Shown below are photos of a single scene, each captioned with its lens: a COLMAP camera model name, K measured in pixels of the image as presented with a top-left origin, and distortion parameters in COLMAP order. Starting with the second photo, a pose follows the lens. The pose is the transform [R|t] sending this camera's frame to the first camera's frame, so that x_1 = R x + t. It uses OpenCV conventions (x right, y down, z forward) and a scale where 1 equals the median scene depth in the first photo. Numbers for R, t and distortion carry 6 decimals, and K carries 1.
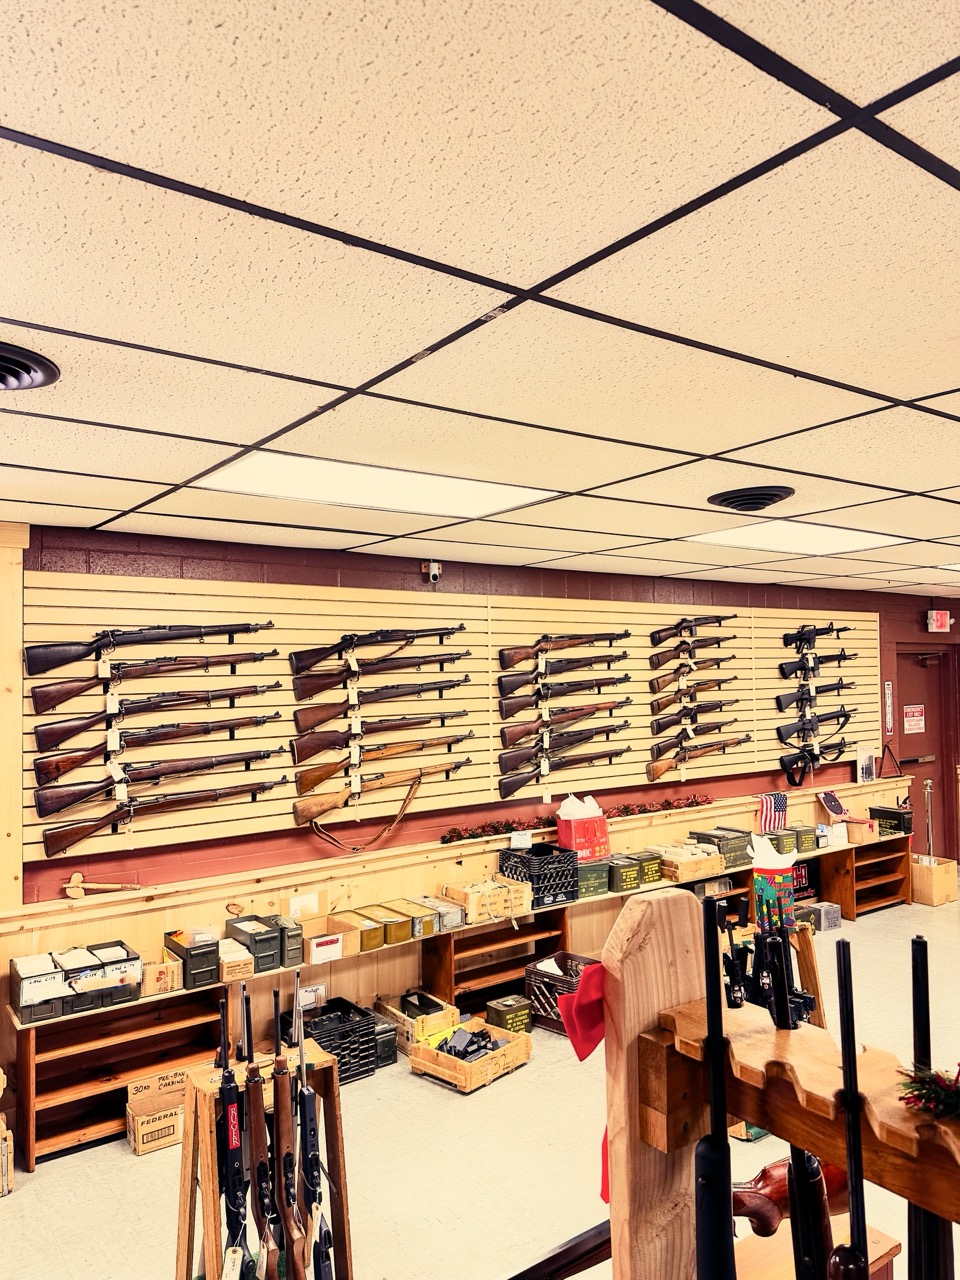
lens RADIAL K [[900.0, 0, 480.0], [0, 900.0, 640.0], [0, 0, 1]] dist [-0.004486, -0.001633]
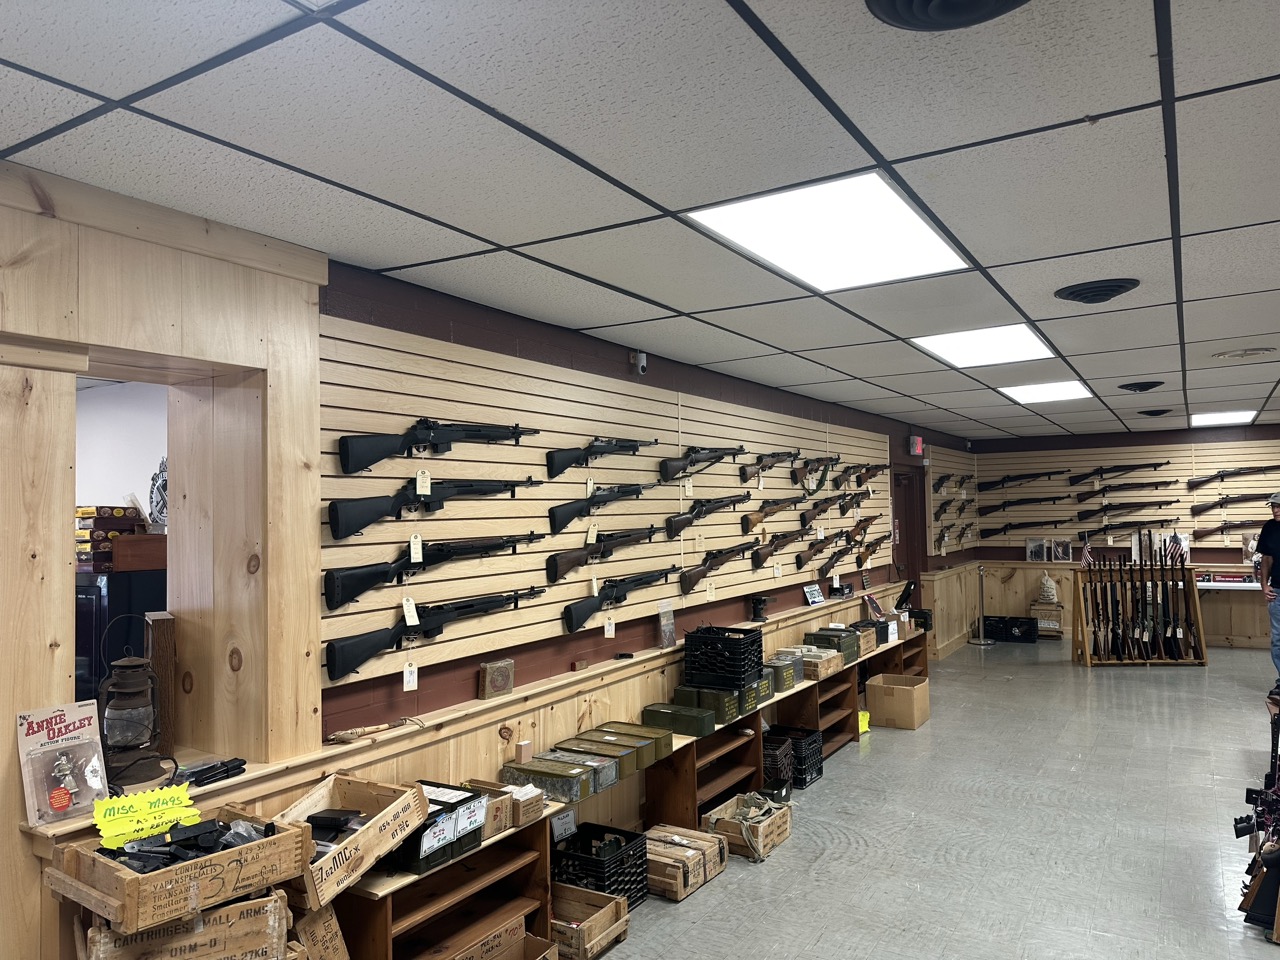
lens RADIAL K [[900.0, 0, 640.0], [0, 900.0, 480.0], [0, 0, 1]] dist [-0.004486, -0.001633]
pose [[0.923731, 0.007303, 0.382972, -0.446545], [-0.005172, 0.999965, -0.006593, 0.056927], [-0.383006, 0.004109, 0.923737, 0.144140]]
